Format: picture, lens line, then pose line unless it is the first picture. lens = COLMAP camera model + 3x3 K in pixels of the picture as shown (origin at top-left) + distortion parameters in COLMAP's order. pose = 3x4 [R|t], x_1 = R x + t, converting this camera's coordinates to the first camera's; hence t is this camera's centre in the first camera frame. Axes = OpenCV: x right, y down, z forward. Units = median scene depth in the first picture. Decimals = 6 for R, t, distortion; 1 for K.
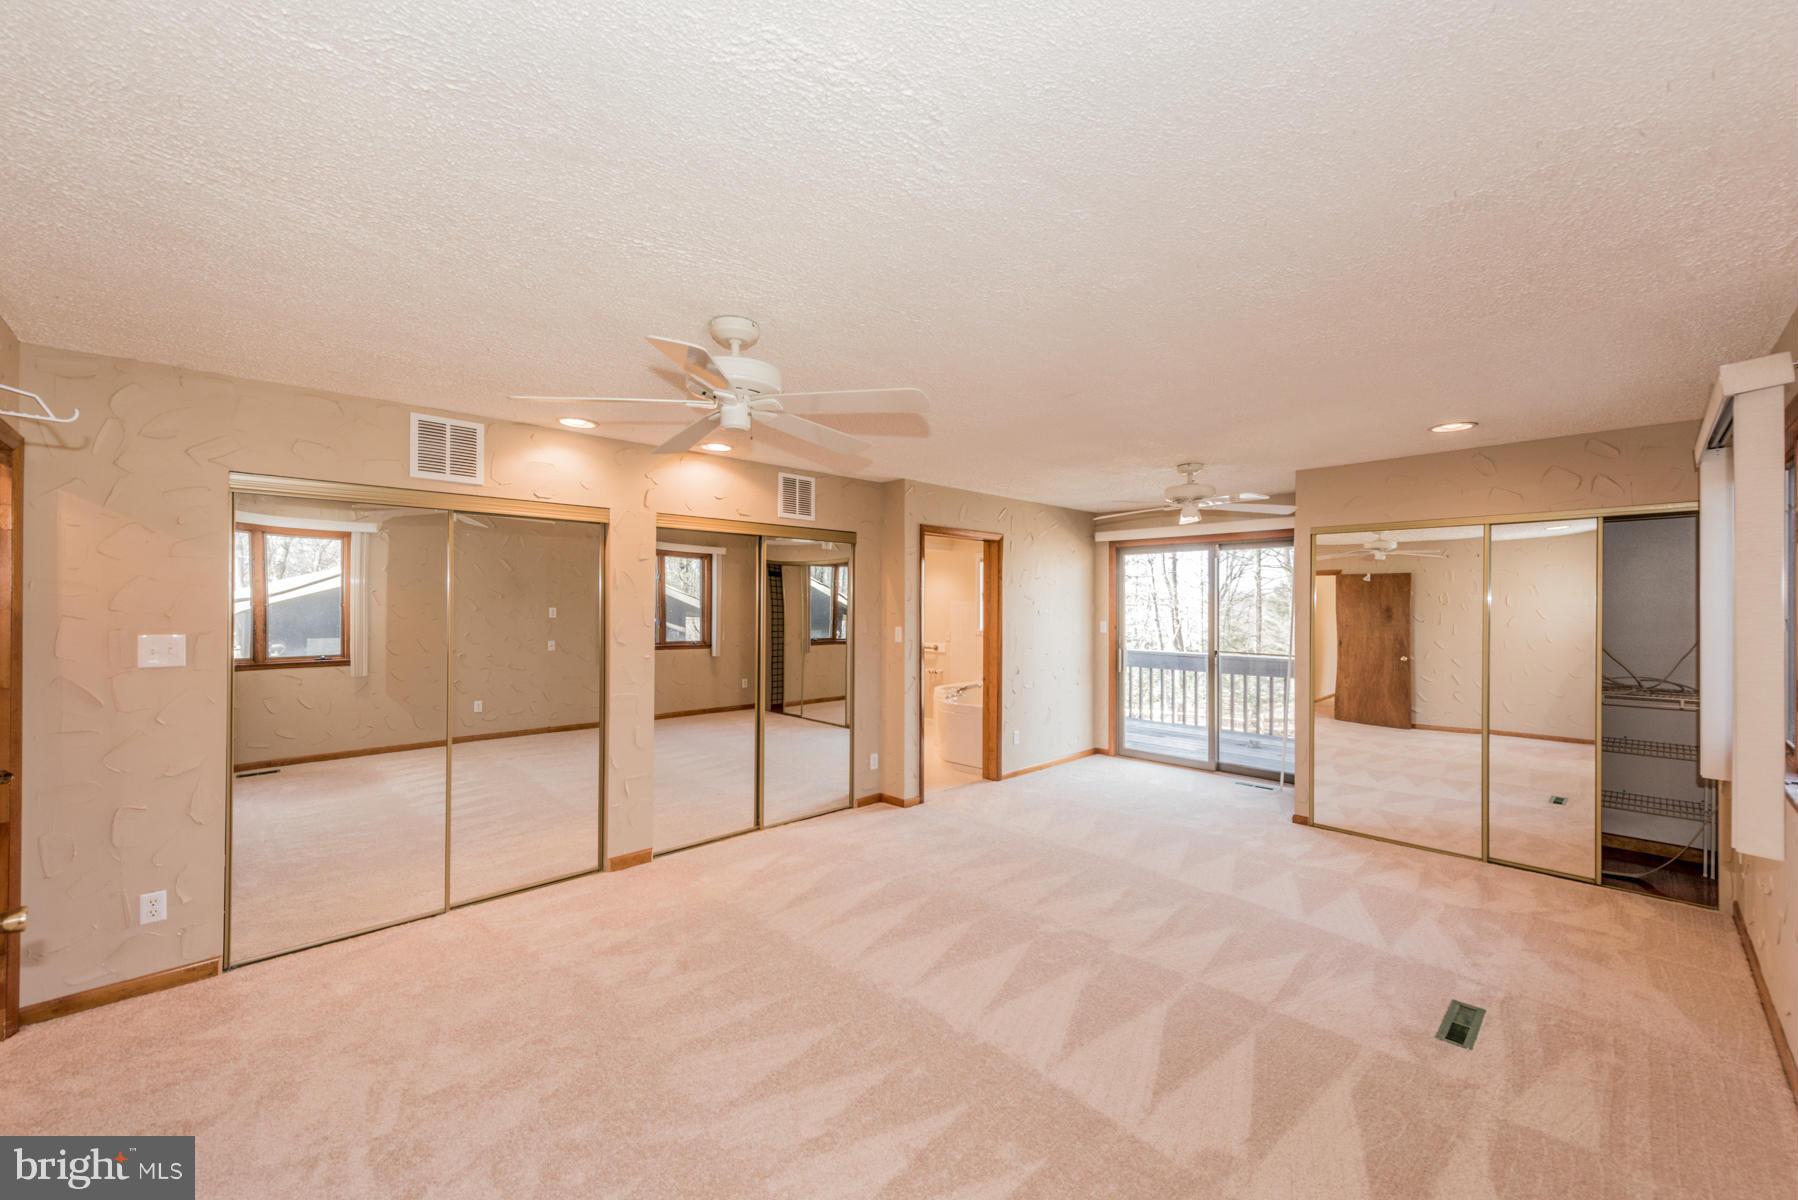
lens RADIAL K [[708.9, 0, 903.7], [0, 708.9, 603.6], [0, 0, 1]] dist [0.023561, -0.000022]
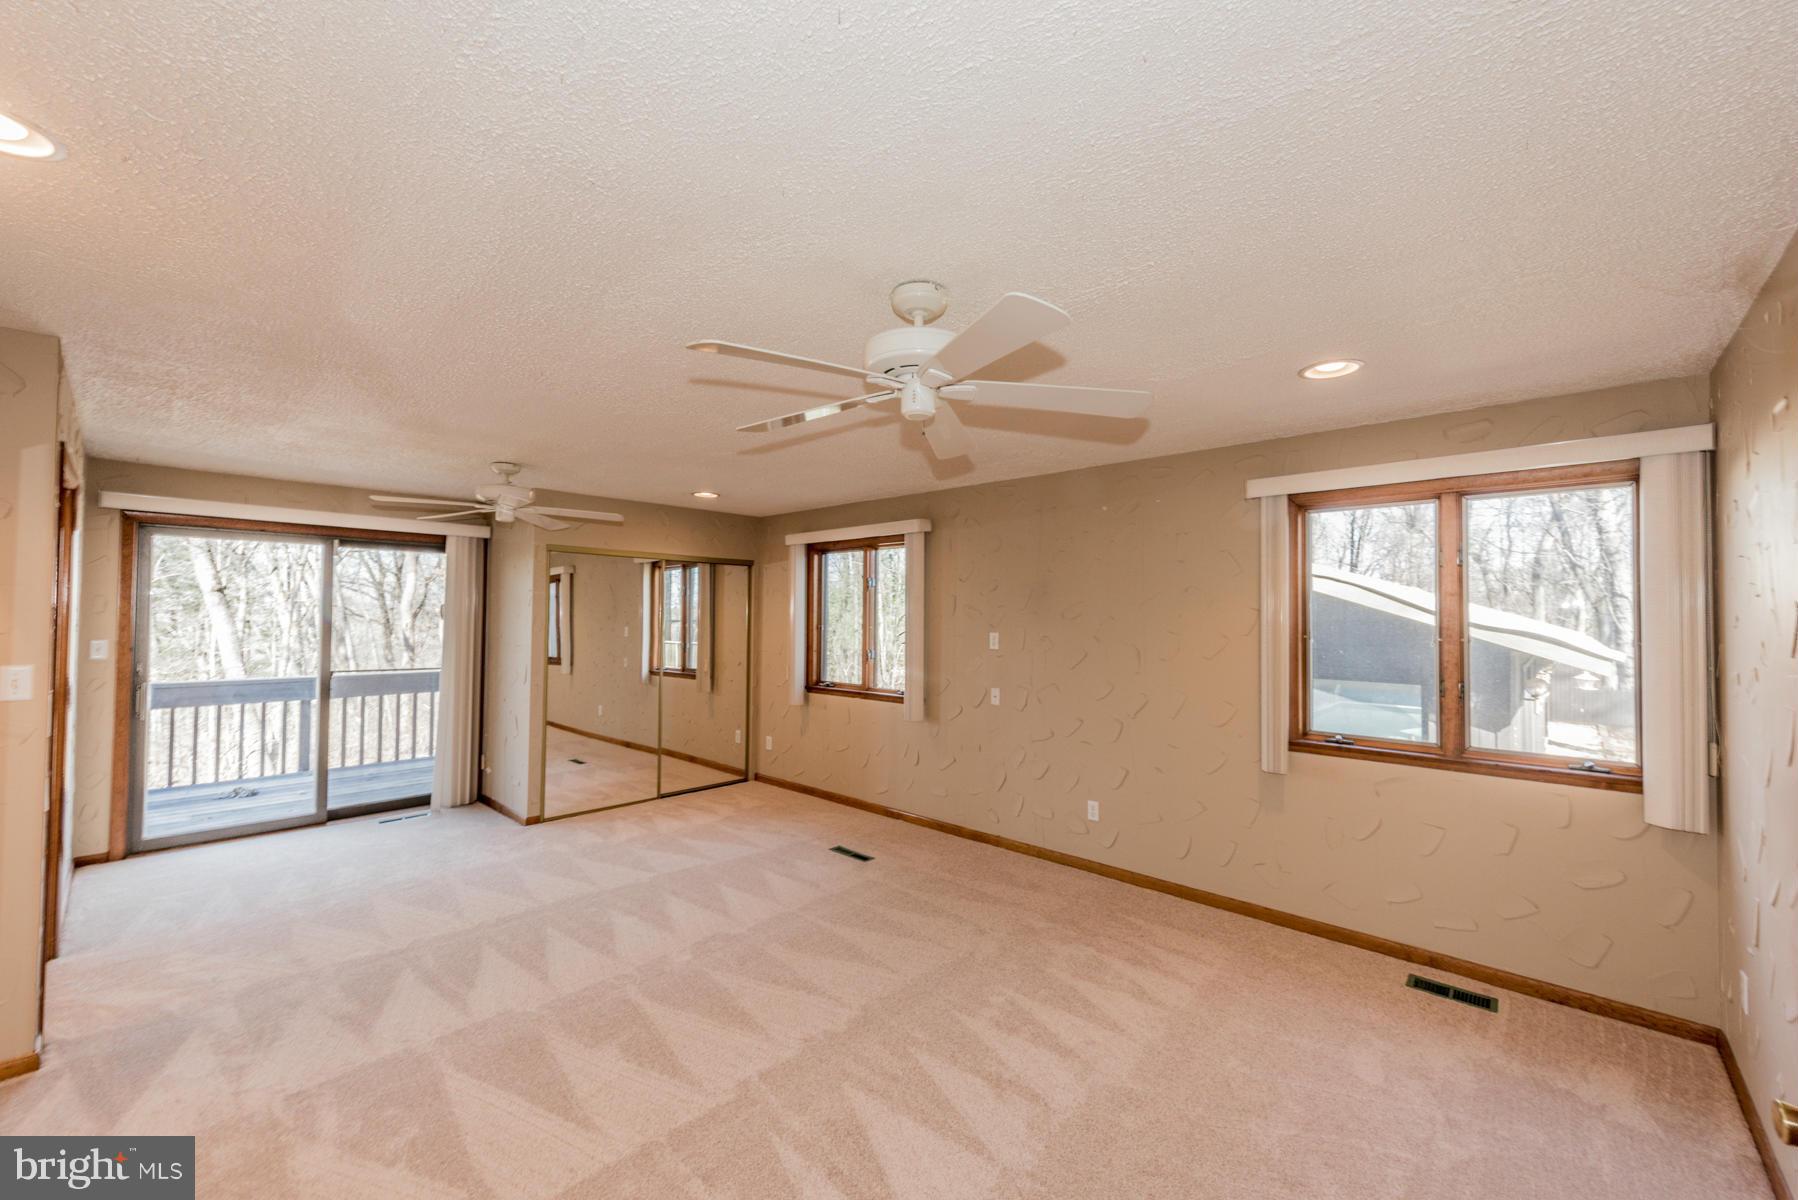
lens RADIAL K [[708.9, 0, 903.7], [0, 708.9, 603.6], [0, 0, 1]] dist [0.023561, -0.000022]
pose [[-0.045676, 0.015563, 0.998835, -0.631567], [-0.009713, 0.999824, -0.016023, -0.004088], [-0.998909, -0.010433, -0.045517, 0.615790]]
